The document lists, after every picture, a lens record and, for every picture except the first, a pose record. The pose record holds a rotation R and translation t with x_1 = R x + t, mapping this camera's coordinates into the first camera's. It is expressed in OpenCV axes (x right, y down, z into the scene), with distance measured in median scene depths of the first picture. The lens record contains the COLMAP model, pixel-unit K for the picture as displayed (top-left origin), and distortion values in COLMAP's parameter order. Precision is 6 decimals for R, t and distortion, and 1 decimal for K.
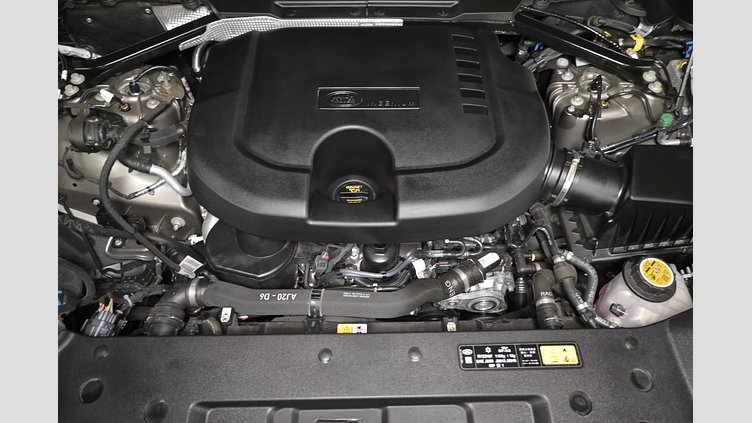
lens RADIAL K [[438.5, 0, 376.0], [0, 438.5, 211.5], [0, 0, 1]] dist [-0.004881, -0.001031]
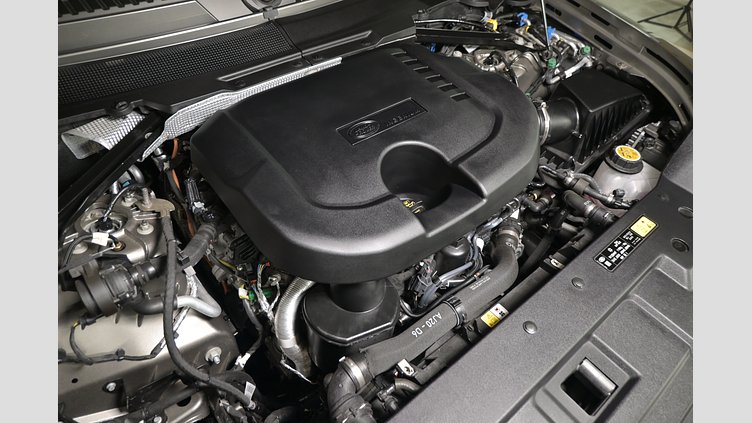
lens RADIAL K [[438.5, 0, 376.0], [0, 438.5, 211.5], [0, 0, 1]] dist [-0.004881, -0.001031]
pose [[0.782643, -0.430400, 0.449695, -0.633669], [0.490352, 0.871307, -0.019479, -0.058331], [-0.383439, 0.235754, 0.892970, 0.124750]]
